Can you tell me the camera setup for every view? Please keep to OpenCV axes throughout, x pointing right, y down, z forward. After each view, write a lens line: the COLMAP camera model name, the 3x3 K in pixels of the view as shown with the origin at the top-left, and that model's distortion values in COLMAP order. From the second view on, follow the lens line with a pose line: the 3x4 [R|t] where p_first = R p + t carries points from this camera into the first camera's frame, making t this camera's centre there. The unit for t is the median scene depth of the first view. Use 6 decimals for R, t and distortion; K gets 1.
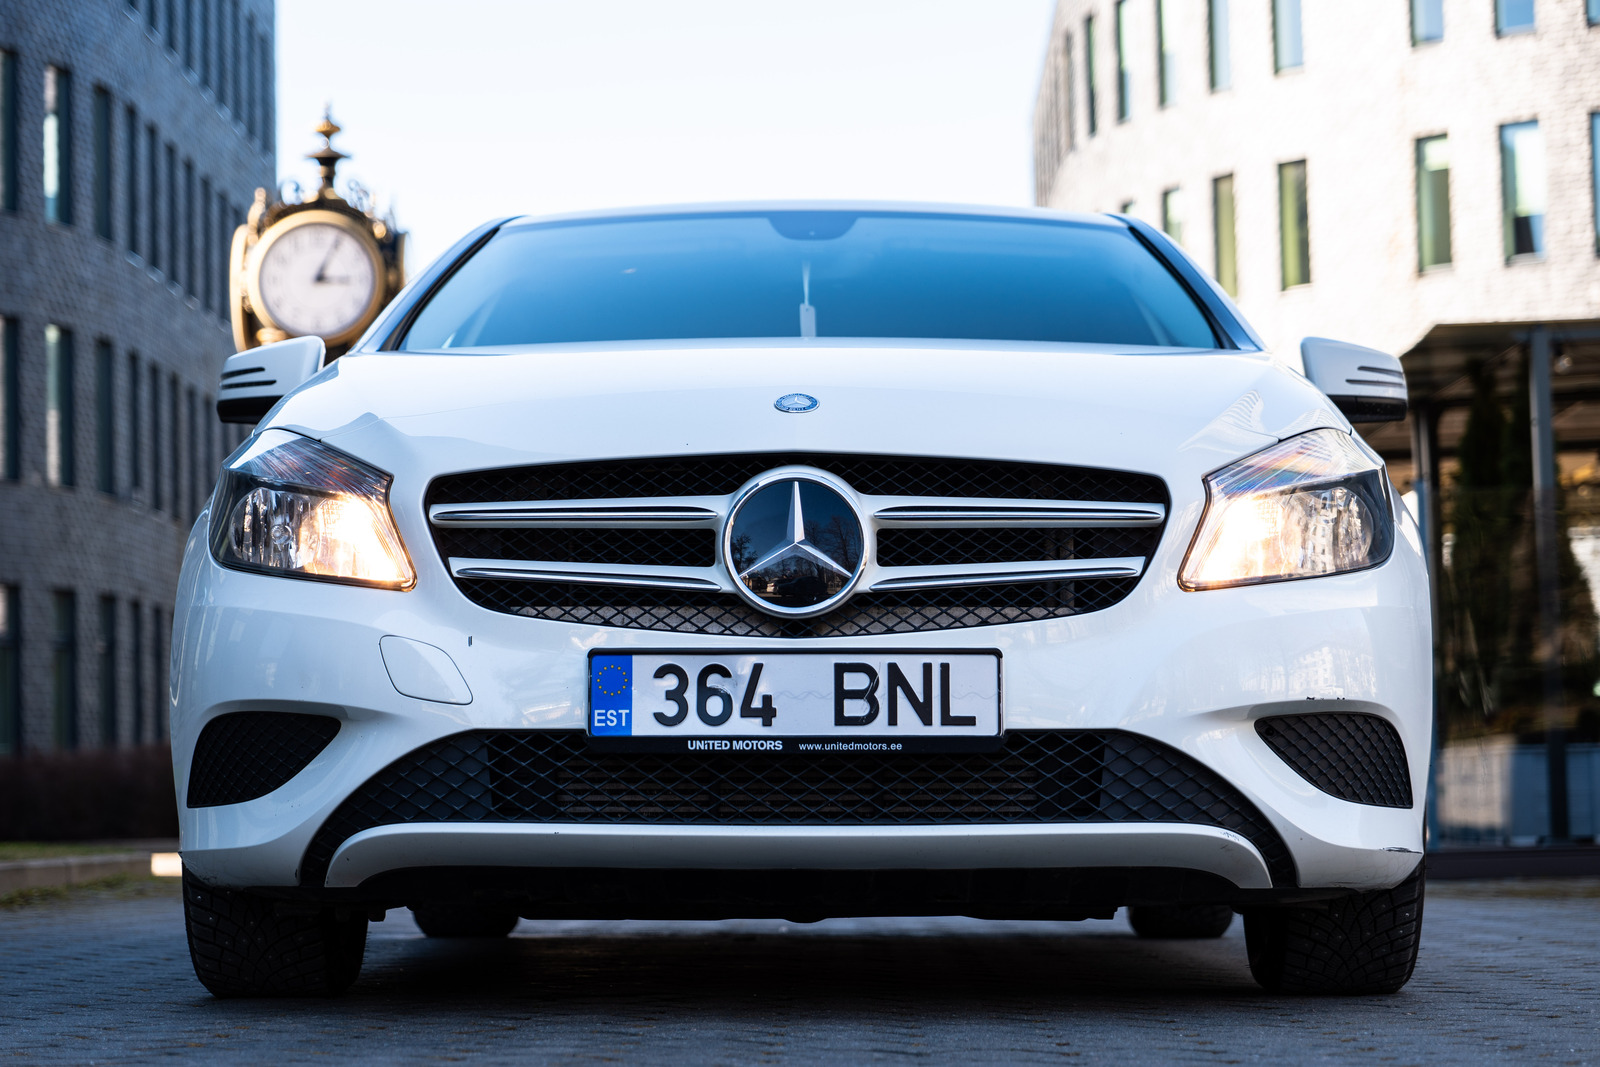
lens RADIAL K [[3895.2, 0, 800.0], [0, 3895.2, 533.5], [0, 0, 1]] dist [-0.093973, -0.133752]
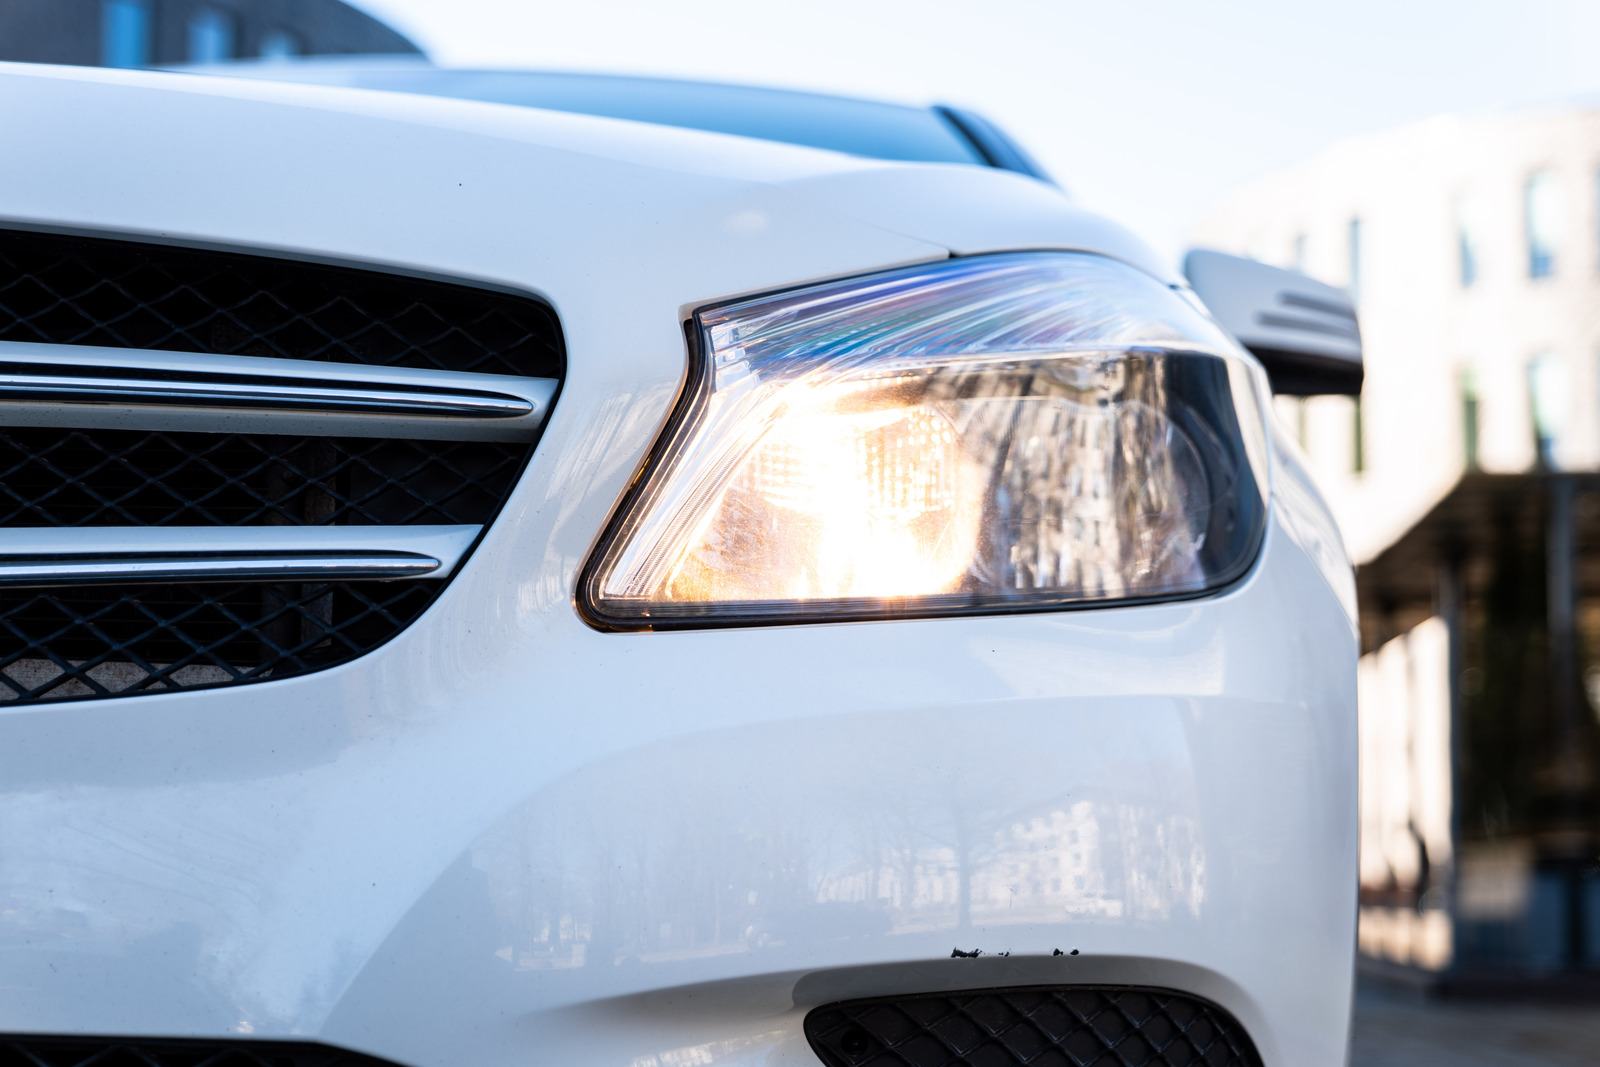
lens RADIAL K [[2633.0, 0, 800.0], [0, 2633.0, 533.5], [0, 0, 1]] dist [0.001622, 0.004902]
pose [[0.995881, 0.020621, -0.088296, 0.137186], [-0.025260, 0.998341, -0.051741, 0.018089], [0.087082, 0.053759, 0.994750, 0.771500]]
